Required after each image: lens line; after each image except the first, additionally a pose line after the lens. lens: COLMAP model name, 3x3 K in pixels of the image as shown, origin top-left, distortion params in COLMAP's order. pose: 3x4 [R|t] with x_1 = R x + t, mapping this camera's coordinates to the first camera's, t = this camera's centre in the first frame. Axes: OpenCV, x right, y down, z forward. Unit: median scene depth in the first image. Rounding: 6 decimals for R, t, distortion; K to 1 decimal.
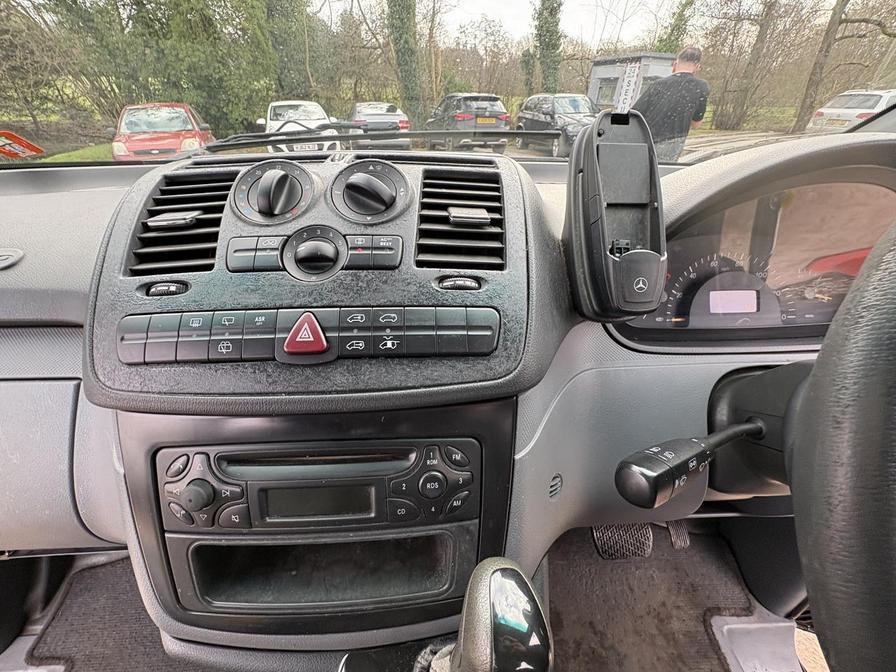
lens RADIAL K [[355.7, 0, 447.5], [0, 355.7, 337.8], [0, 0, 1]] dist [-0.001232, -0.000128]
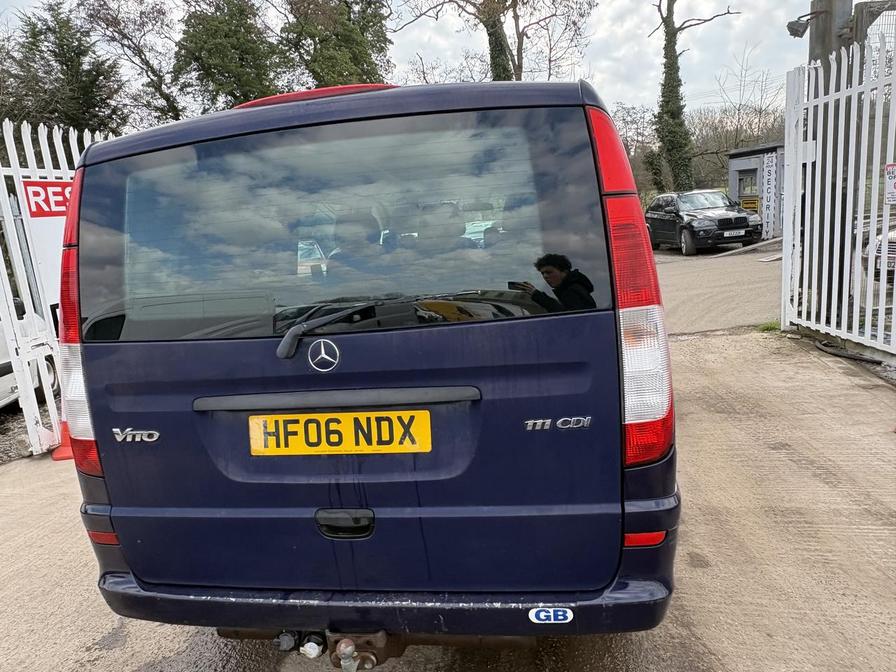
lens RADIAL K [[605.4, 0, 451.6], [0, 605.4, 340.5], [0, 0, 1]] dist [0.004856, -0.003762]
pose [[0.973267, -0.050715, -0.224007, 0.081211], [-0.034116, 0.932574, -0.359363, 0.259835], [0.227128, 0.357398, 0.905914, -0.431257]]
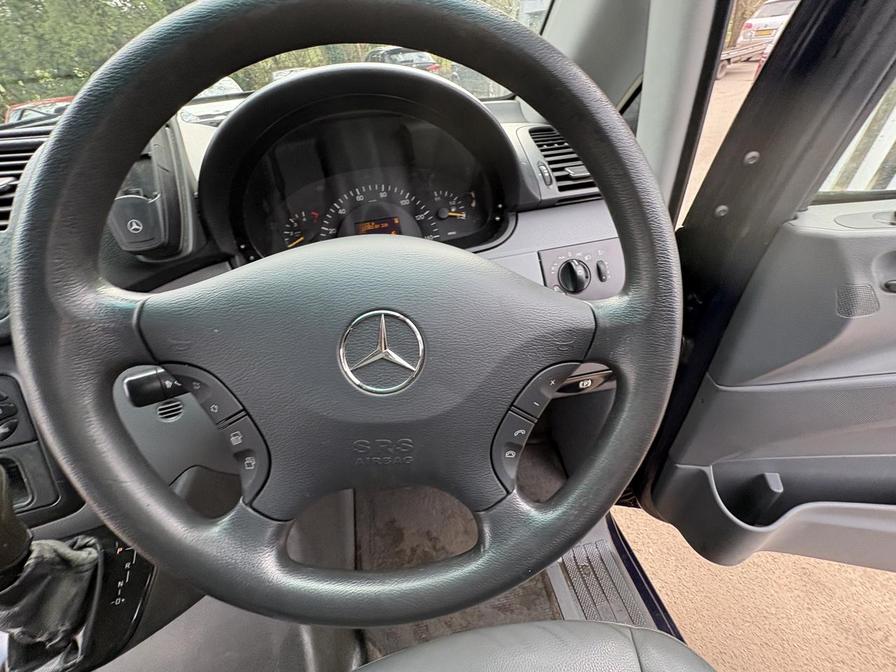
lens RADIAL K [[355.7, 0, 449.4], [0, 355.7, 338.3], [0, 0, 1]] dist [-0.001232, -0.000128]
pose [[0.986536, -0.156715, 0.046761, 0.047641], [0.151926, 0.984038, 0.092670, 0.008580], [-0.060537, -0.084319, 0.994598, -0.008293]]
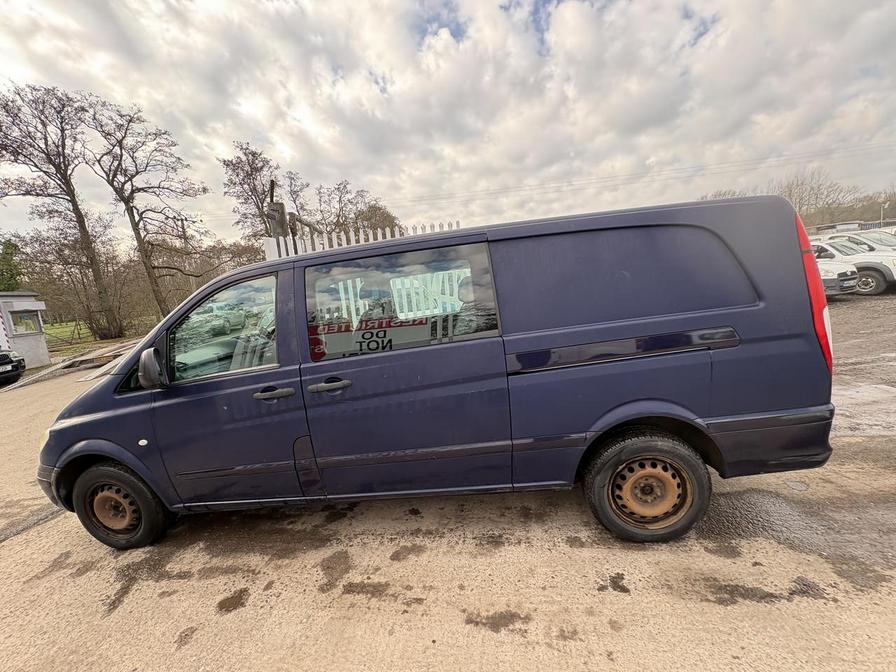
lens RADIAL K [[355.7, 0, 449.6], [0, 355.7, 335.4], [0, 0, 1]] dist [-0.001232, -0.000128]
pose [[0.159202, -0.168023, 0.972843, -0.284457], [0.625168, 0.779818, 0.032379, 0.084586], [-0.764081, 0.603036, 0.229192, -0.176641]]
